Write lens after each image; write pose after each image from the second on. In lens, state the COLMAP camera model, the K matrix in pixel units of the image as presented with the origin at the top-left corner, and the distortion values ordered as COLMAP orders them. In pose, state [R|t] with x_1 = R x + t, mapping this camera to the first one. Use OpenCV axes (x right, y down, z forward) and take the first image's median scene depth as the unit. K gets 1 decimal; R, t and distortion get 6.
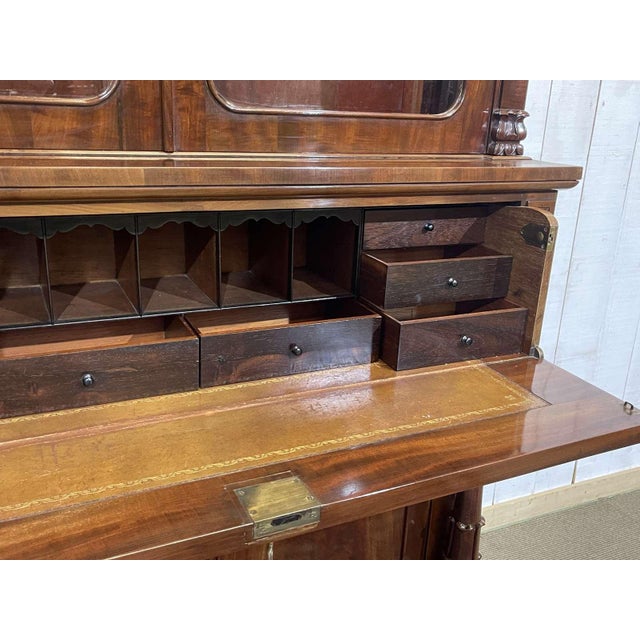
lens RADIAL K [[656.6, 0, 329.1], [0, 656.6, 327.9], [0, 0, 1]] dist [0.035803, -0.005447]
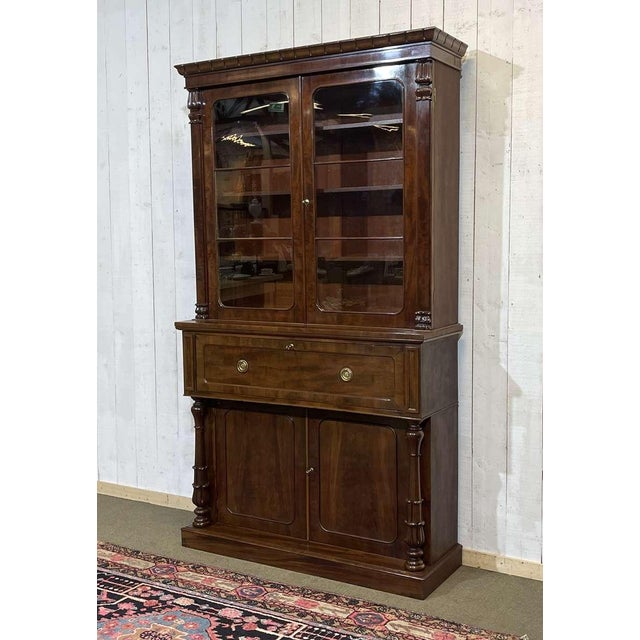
lens RADIAL K [[796.2, 0, 353.6], [0, 796.2, 316.8], [0, 0, 1]] dist [0.028299, 0.021433]
pose [[0.579044, 0.020857, -0.815029, 2.654649], [-0.239046, 0.960081, -0.145263, 0.184840], [0.779464, 0.278943, 0.560915, -0.882097]]
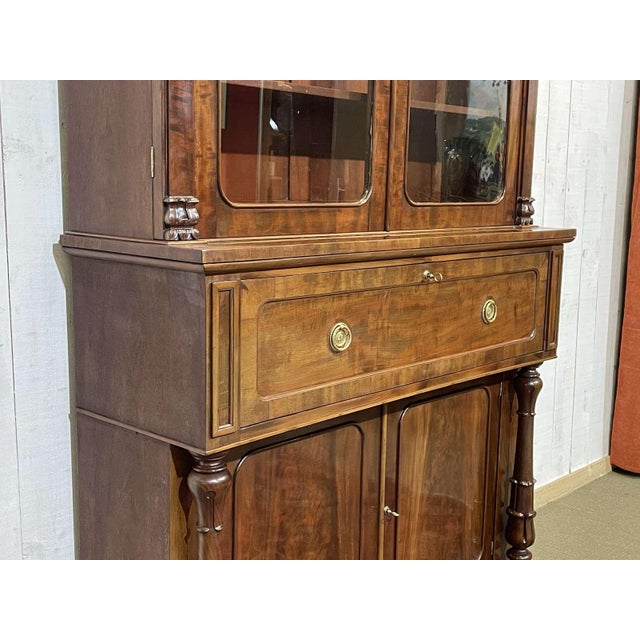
lens RADIAL K [[866.7, 0, 320.0], [0, 866.7, 320.0], [0, 0, 1]] dist [0.108884, -0.062839]
pose [[0.932441, -0.085240, 0.351125, -1.009841], [0.142935, 0.979524, -0.141783, 0.199887], [-0.331850, 0.182392, 0.925532, -0.777172]]
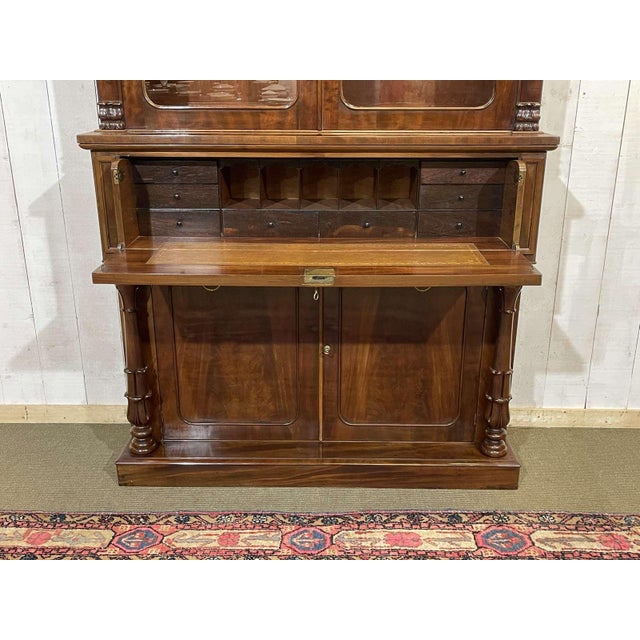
lens RADIAL K [[681.2, 0, 320.0], [0, 681.2, 320.0], [0, 0, 1]] dist [0.041252, -0.018576]
pose [[0.893859, 0.105874, -0.435668, 0.643481], [-0.110410, 0.993773, 0.014974, 0.248669], [0.434540, 0.034718, 0.899983, -0.772374]]
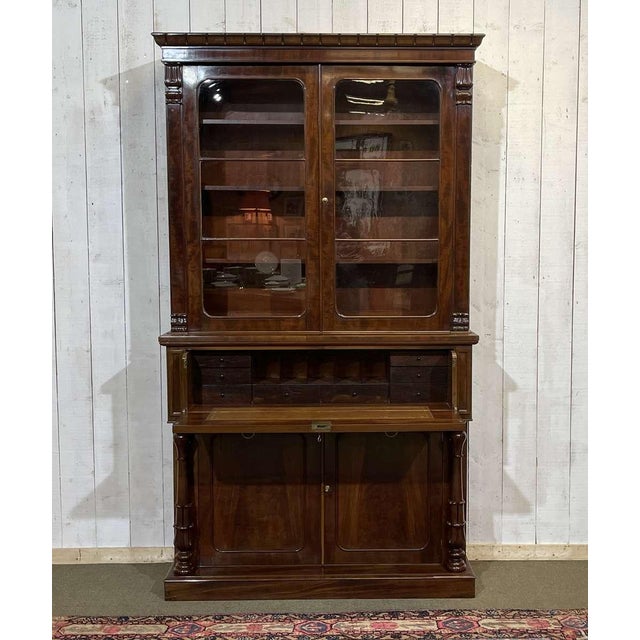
lens RADIAL K [[840.9, 0, 347.6], [0, 840.9, 320.6], [0, 0, 1]] dist [0.042473, -0.023925]
pose [[0.907917, -0.011894, -0.418980, 1.272740], [-0.097405, 0.966245, -0.238502, 0.509928], [0.407674, 0.257351, 0.876112, -2.007558]]
